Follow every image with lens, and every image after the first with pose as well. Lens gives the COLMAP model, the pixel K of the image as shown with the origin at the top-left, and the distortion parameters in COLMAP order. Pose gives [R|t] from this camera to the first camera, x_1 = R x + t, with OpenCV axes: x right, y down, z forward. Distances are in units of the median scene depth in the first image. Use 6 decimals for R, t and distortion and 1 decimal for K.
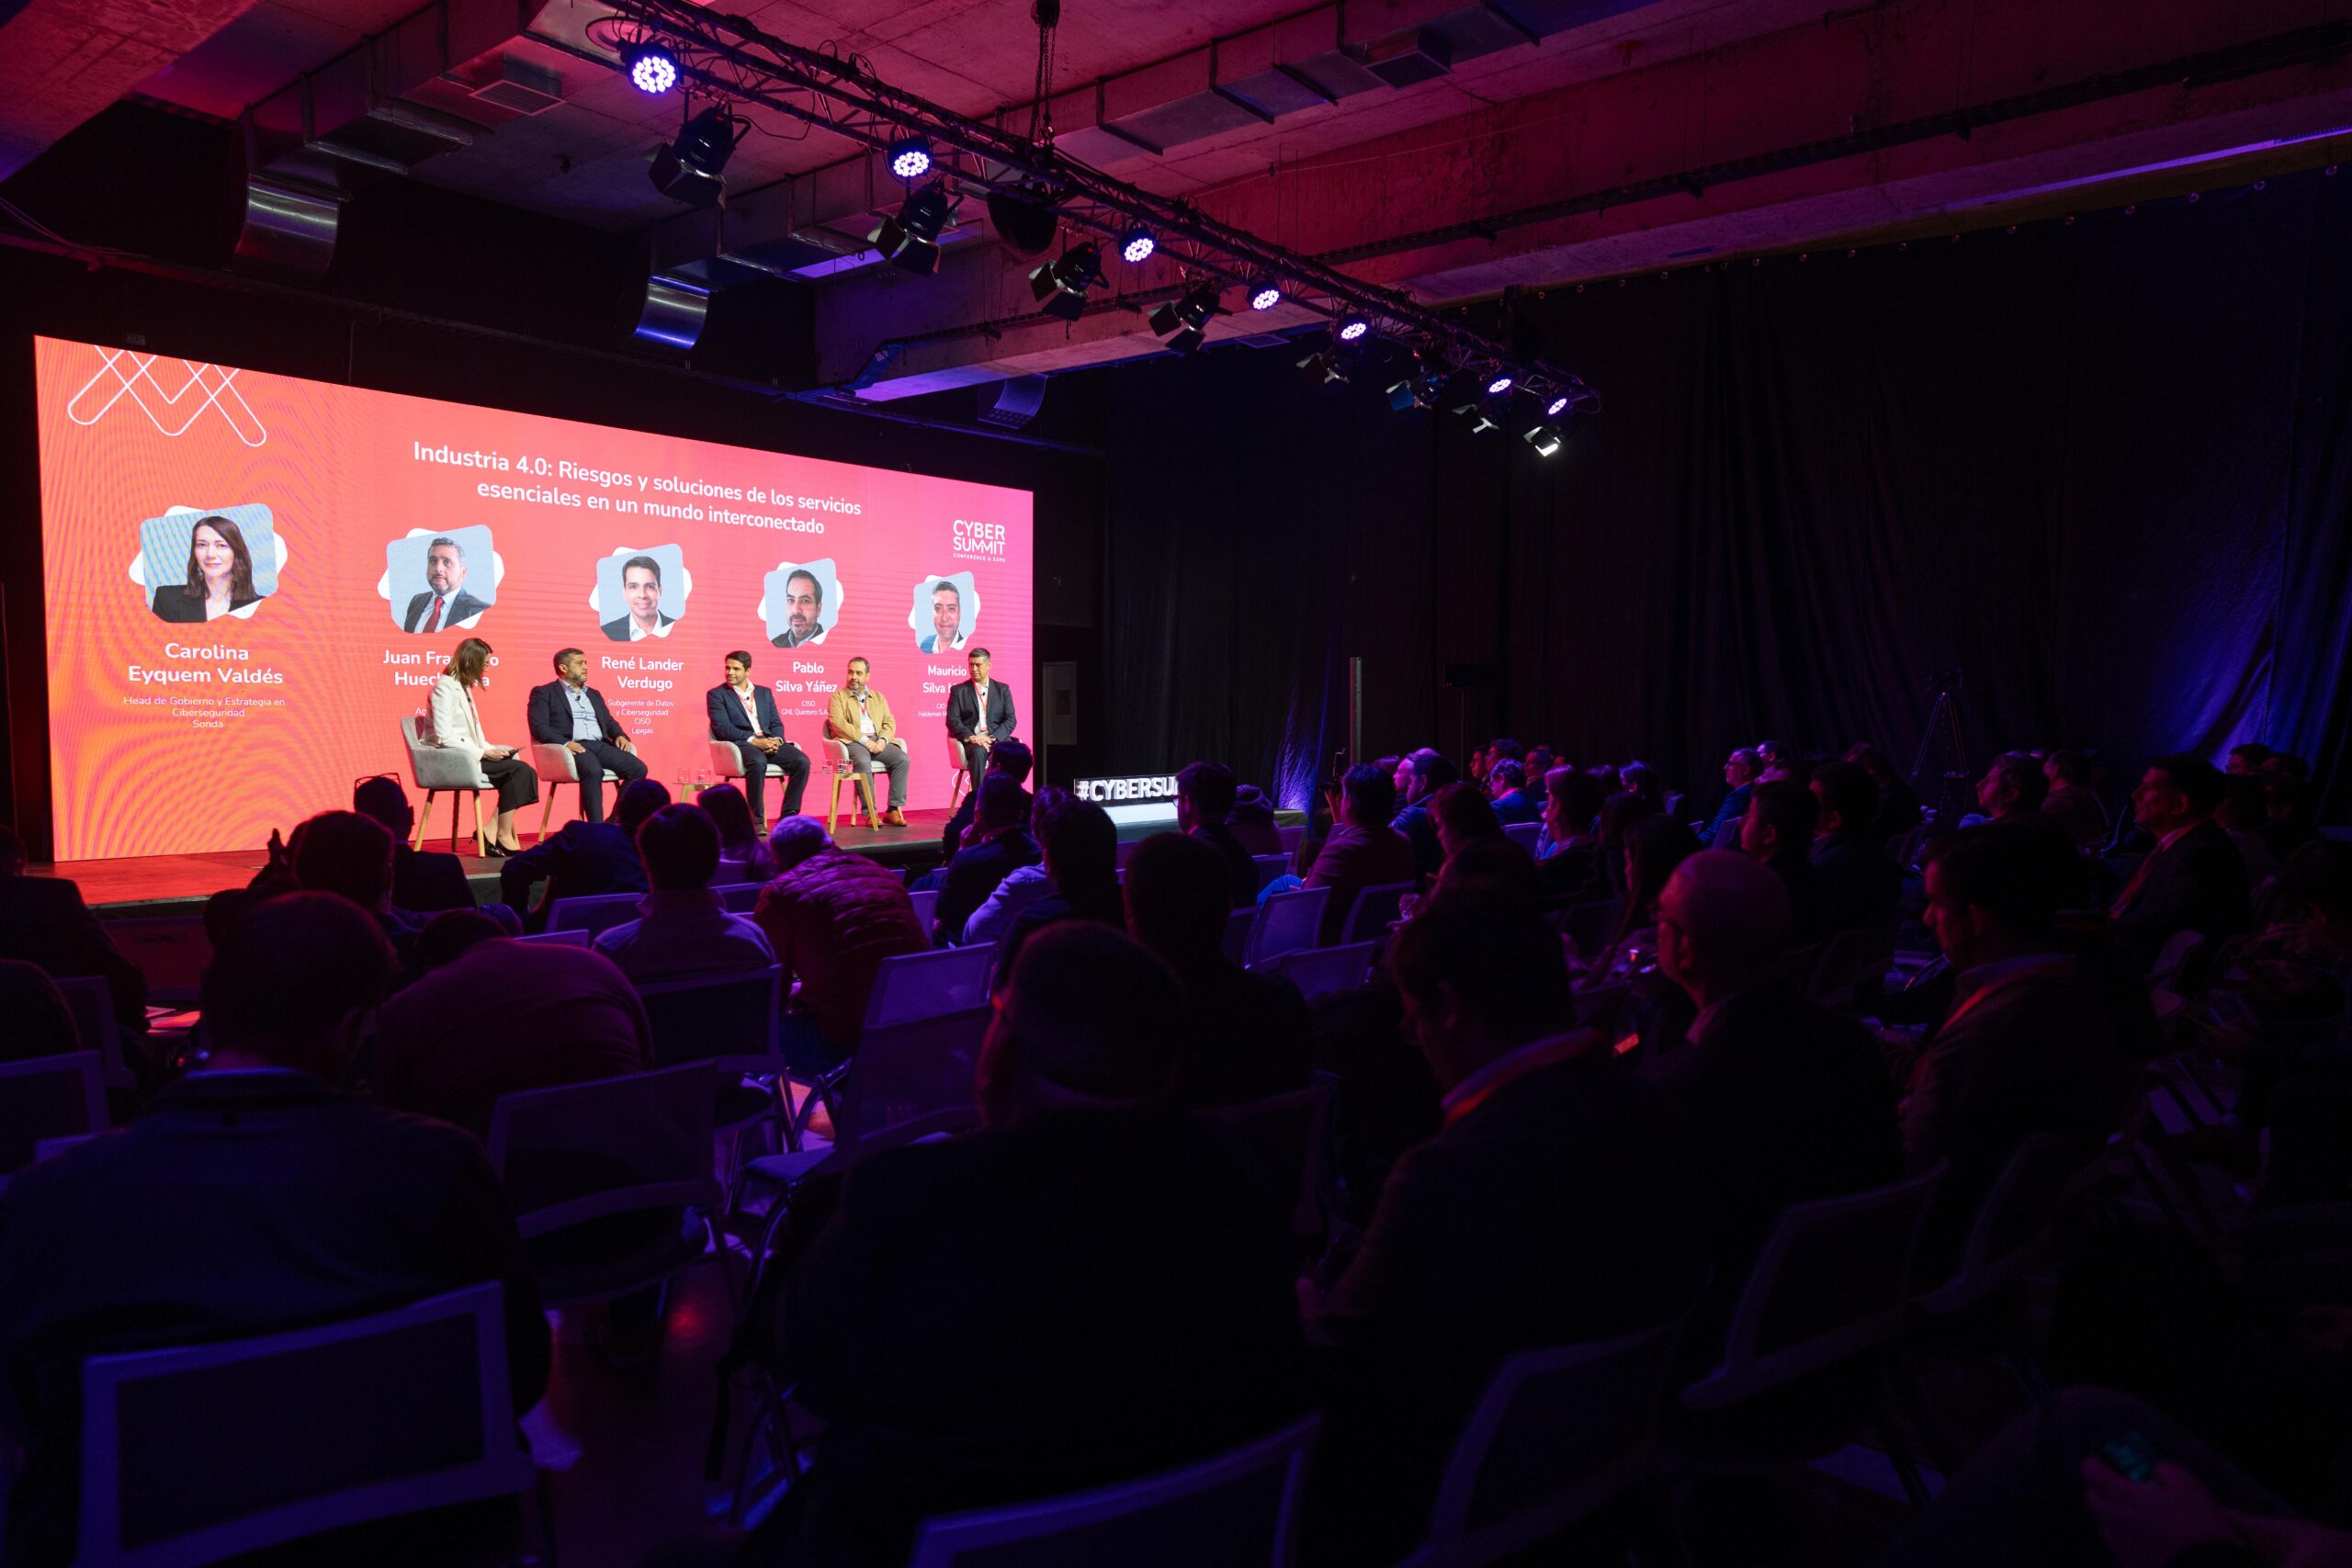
lens RADIAL K [[1561.6, 0, 1176.0], [0, 1561.6, 784.0], [0, 0, 1]] dist [-0.037206, 0.047682]
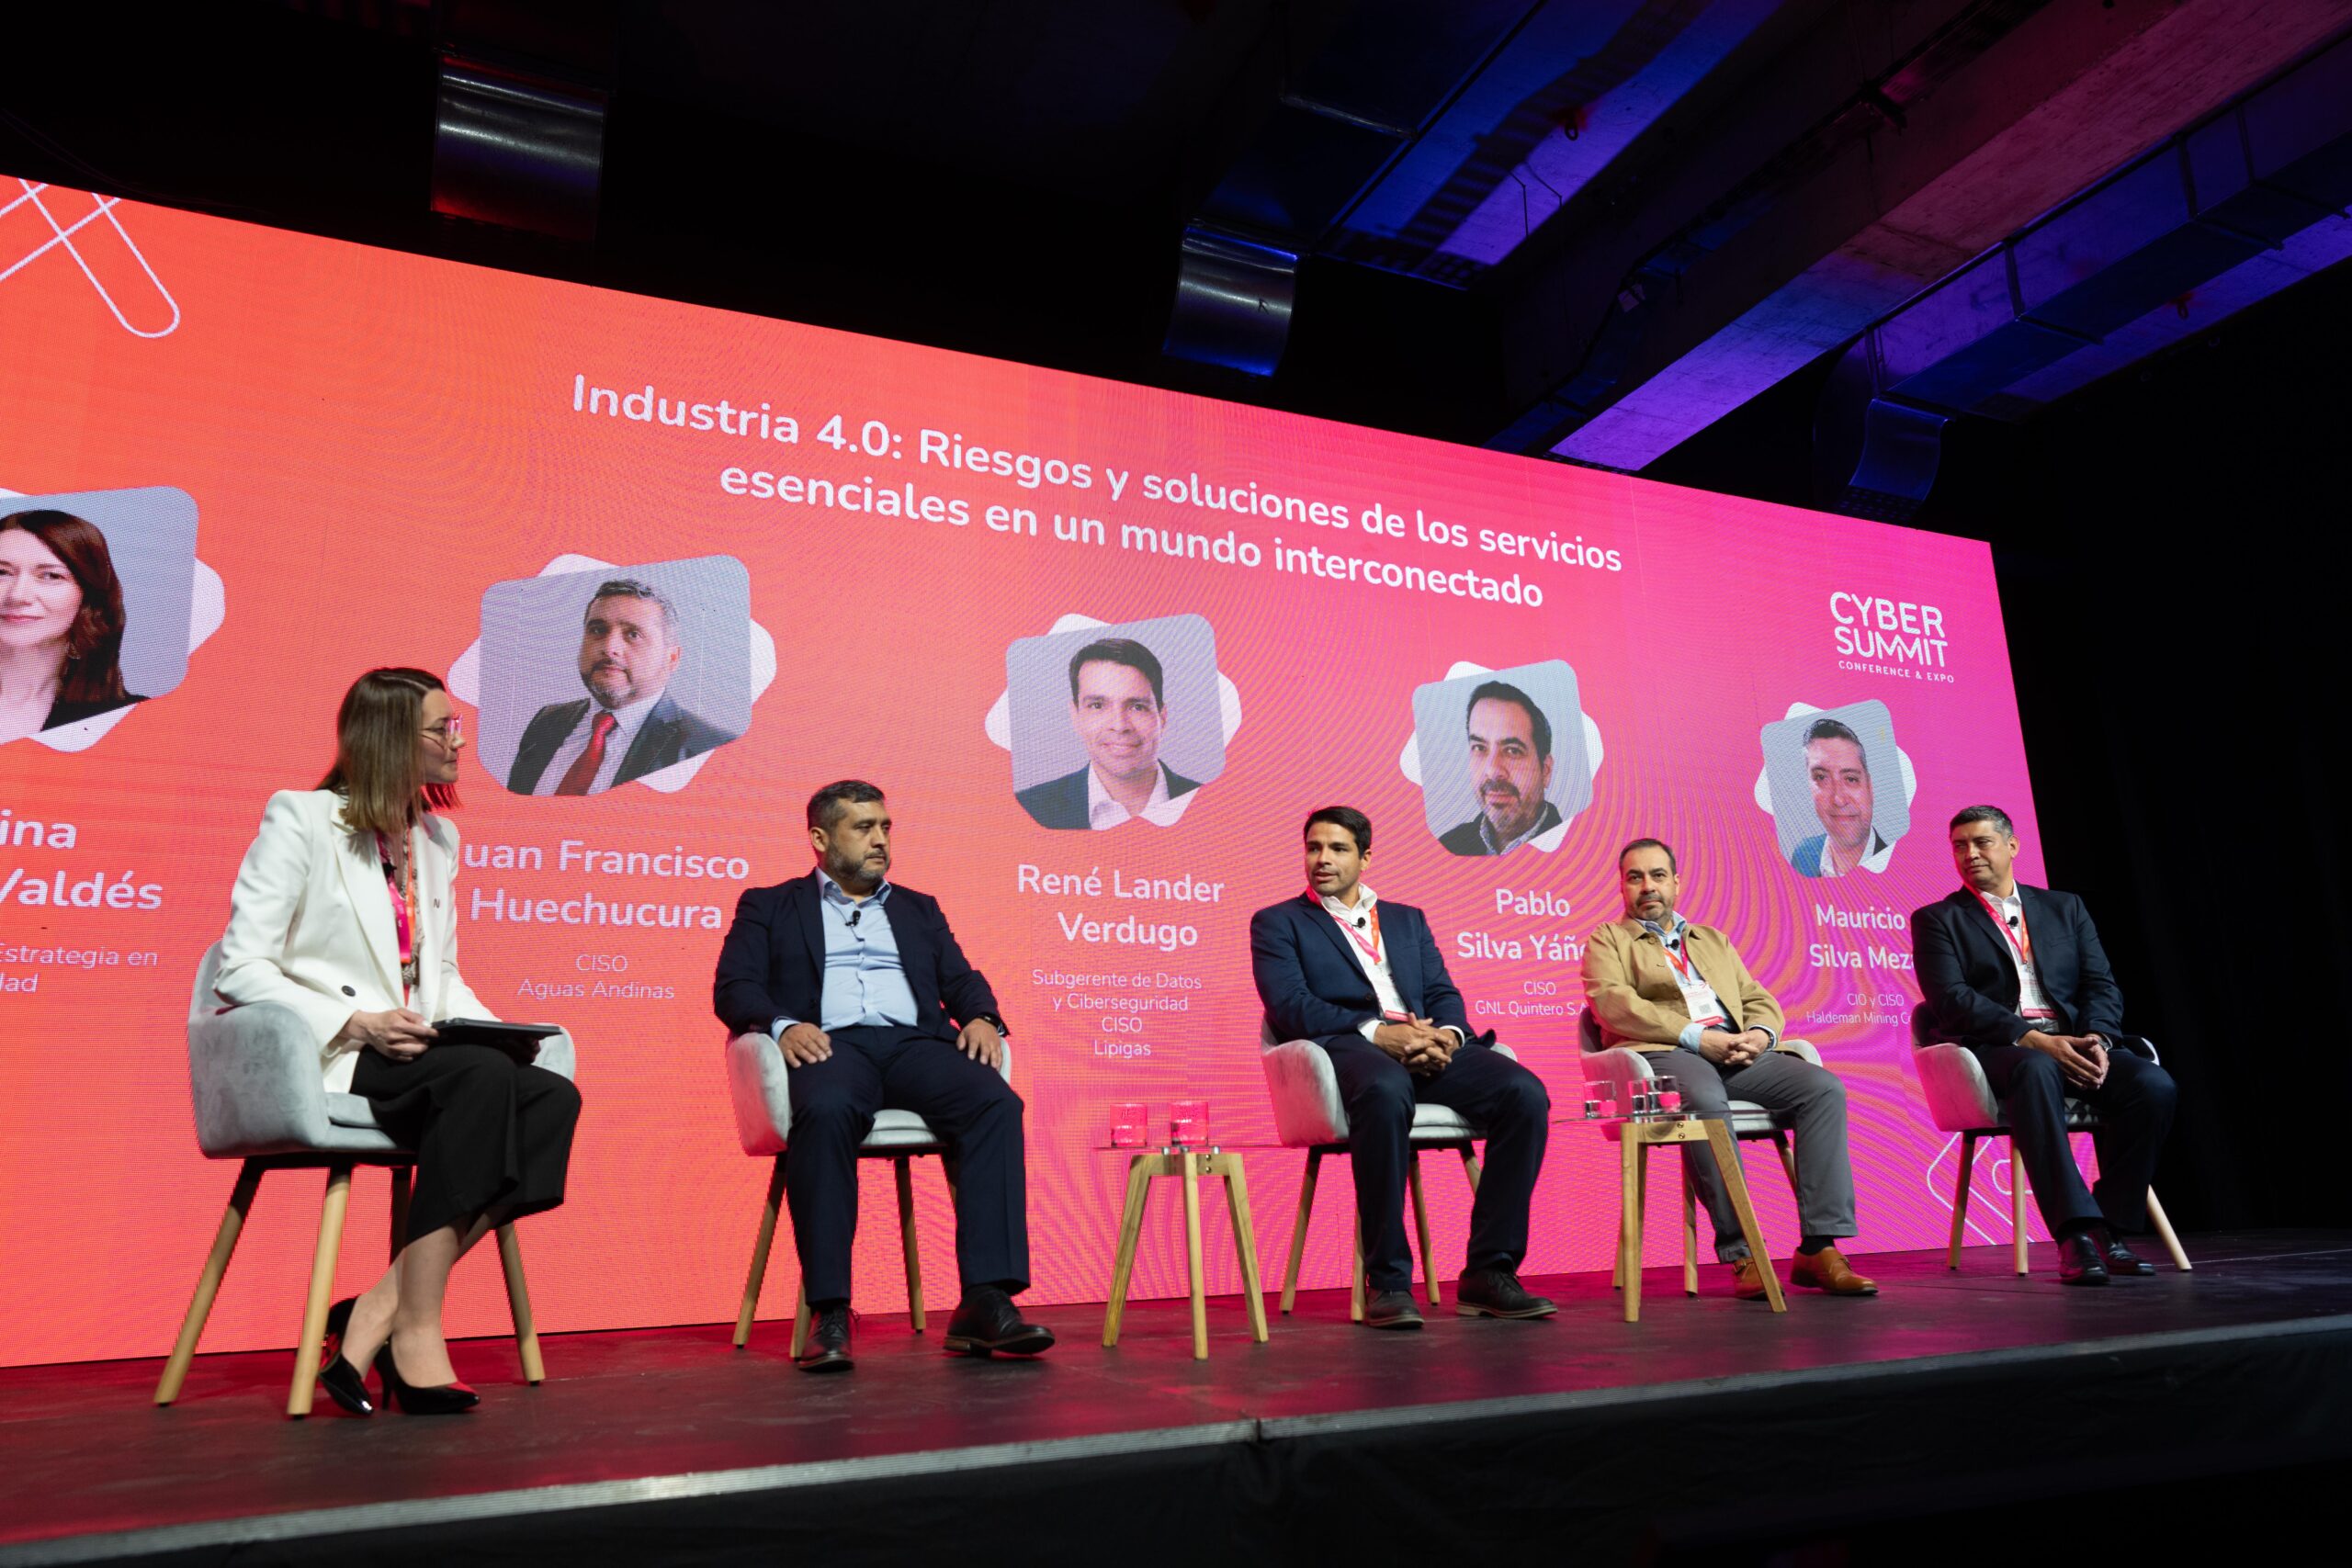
lens RADIAL K [[1544.4, 0, 1176.0], [0, 1544.4, 800.3], [0, 0, 1]] dist [-0.043835, 0.050443]
pose [[0.886951, -0.144193, -0.438779, -0.149630], [0.012731, 0.957289, -0.288853, 0.019283], [0.461689, 0.250612, 0.850904, 0.659940]]
